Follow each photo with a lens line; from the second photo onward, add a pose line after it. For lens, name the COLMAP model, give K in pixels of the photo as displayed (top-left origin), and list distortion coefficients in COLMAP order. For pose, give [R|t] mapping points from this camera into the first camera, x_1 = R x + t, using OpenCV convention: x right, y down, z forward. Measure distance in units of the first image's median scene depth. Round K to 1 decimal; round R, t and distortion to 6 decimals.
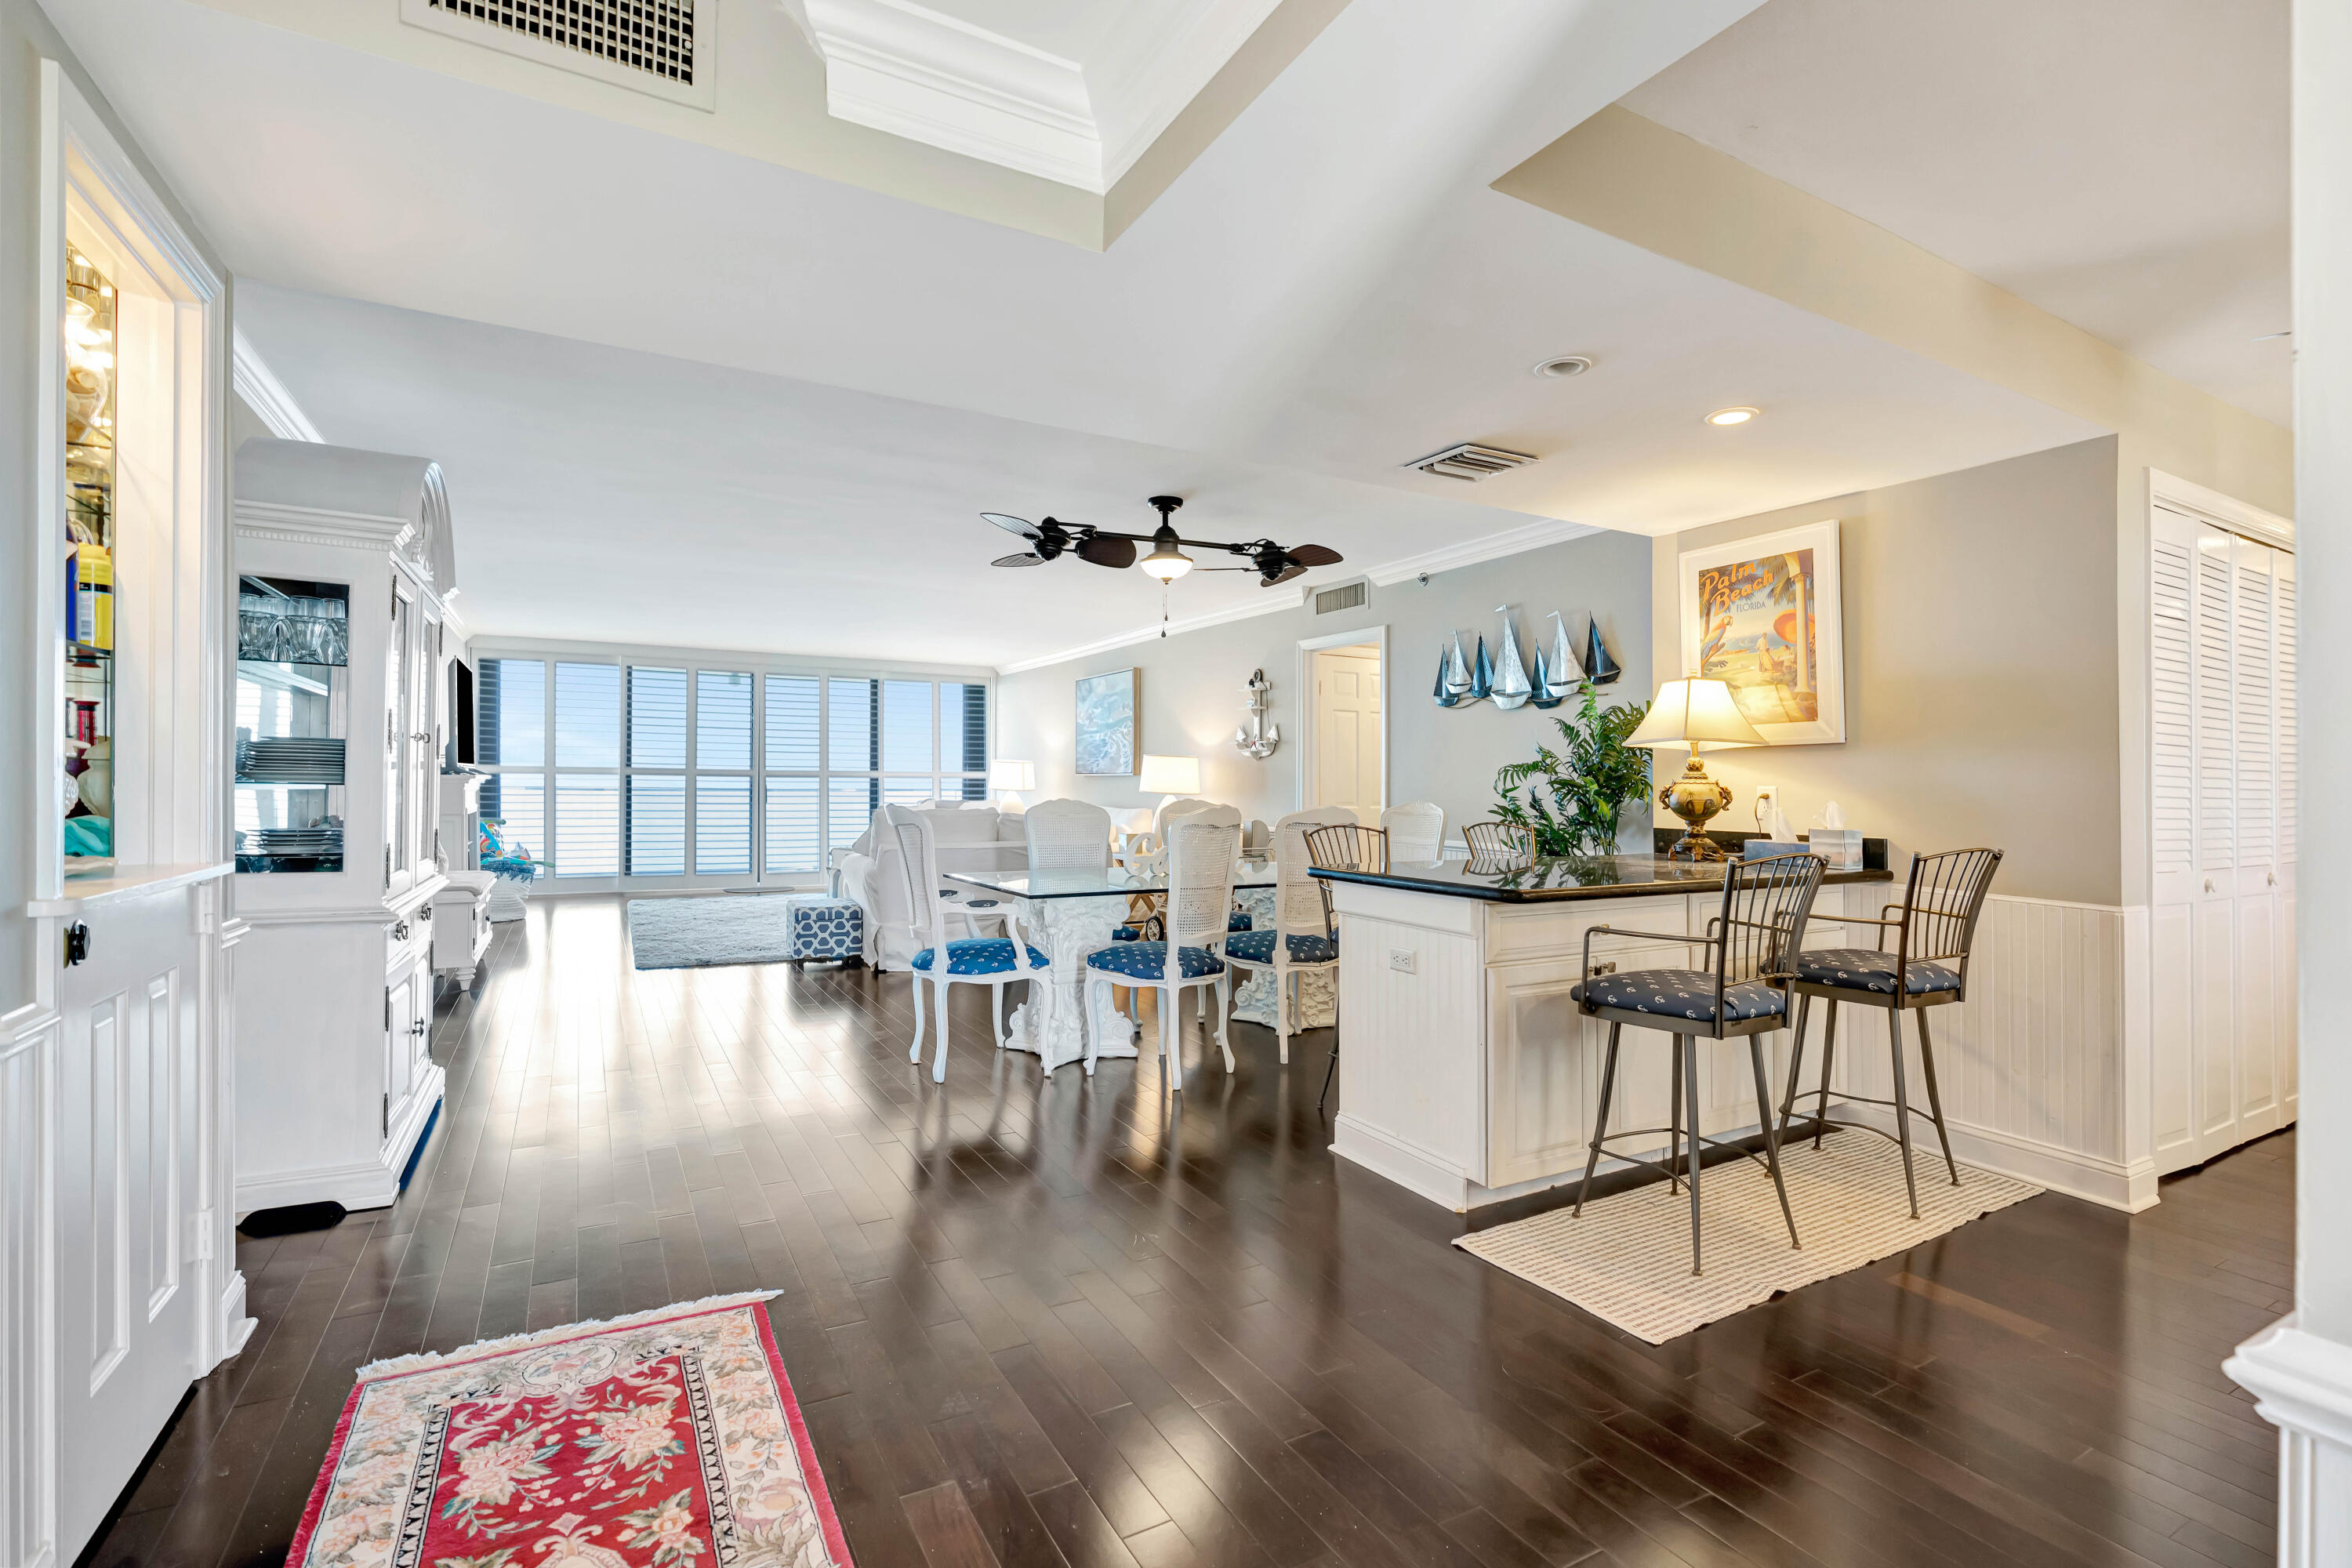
lens RADIAL K [[1053.0, 0, 1192.6], [0, 1053.0, 809.6], [0, 0, 1]] dist [-0.009076, 0.004338]
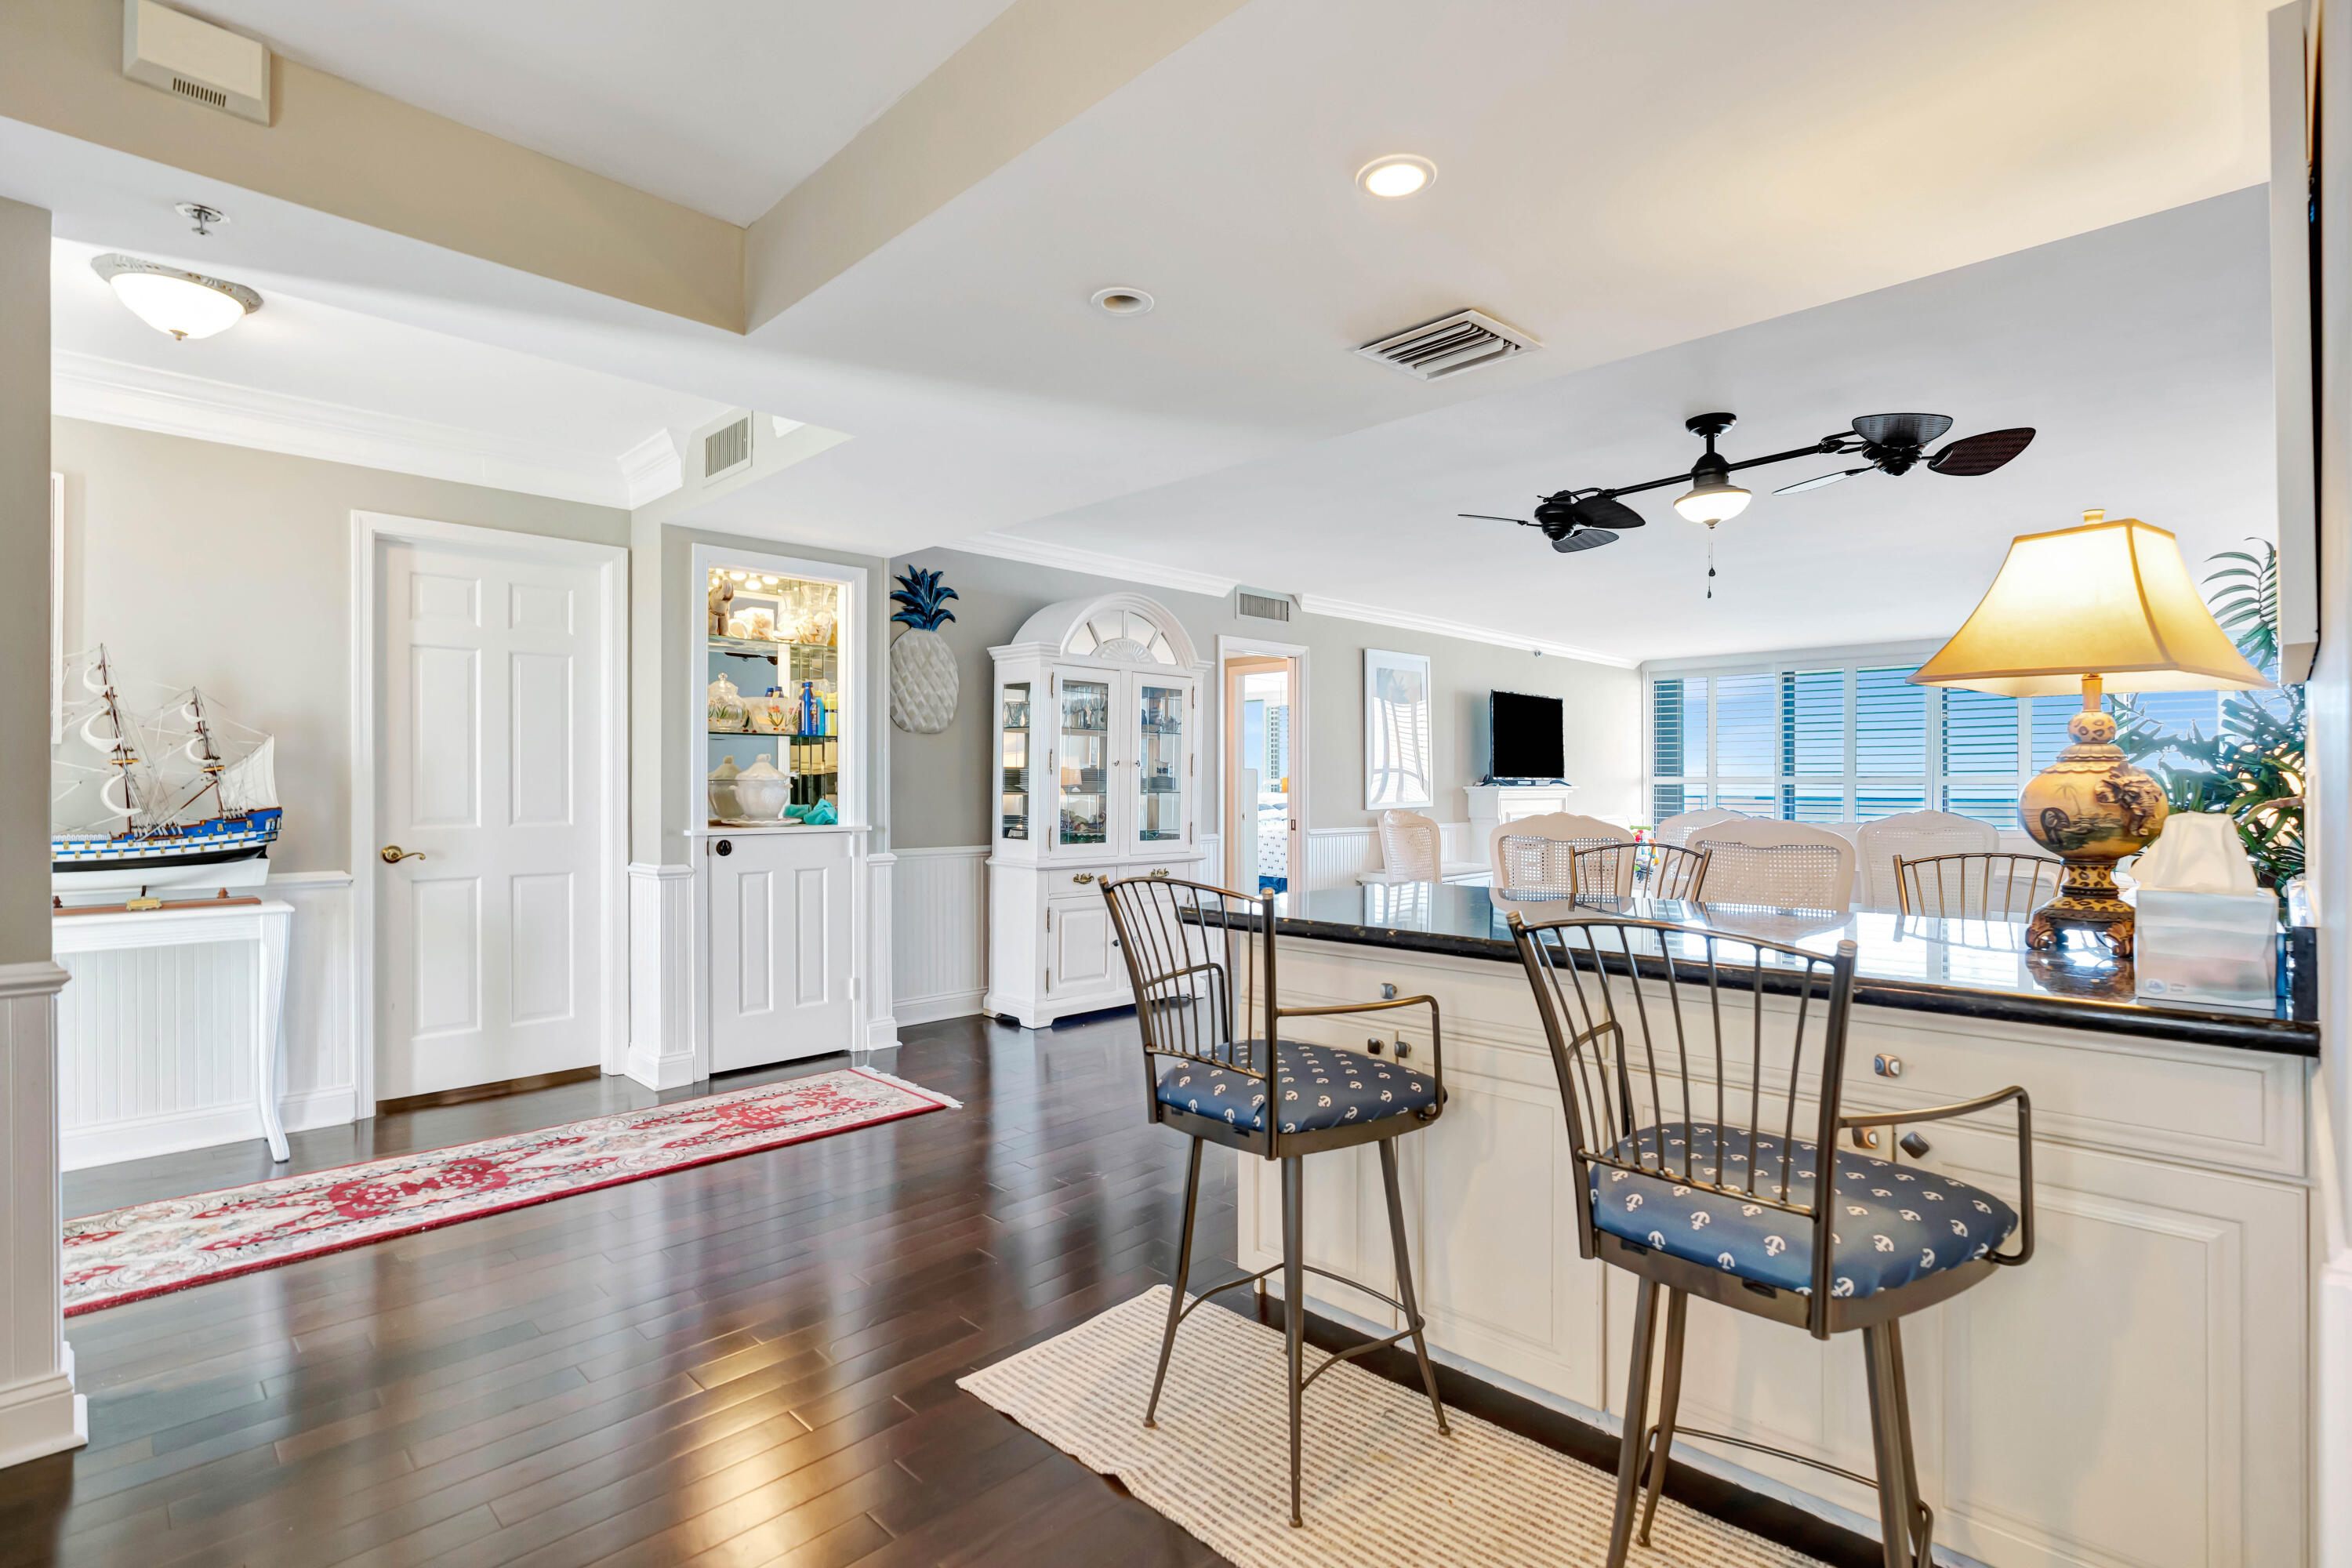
lens RADIAL K [[1127.7, 0, 1181.0], [0, 1127.7, 777.6], [0, 0, 1]] dist [0.005972, 0.000091]
pose [[0.274123, -0.020614, -0.961474, 0.441513], [-0.020980, 0.999404, -0.027409, -0.000697], [0.961466, 0.027685, 0.273528, 0.271326]]
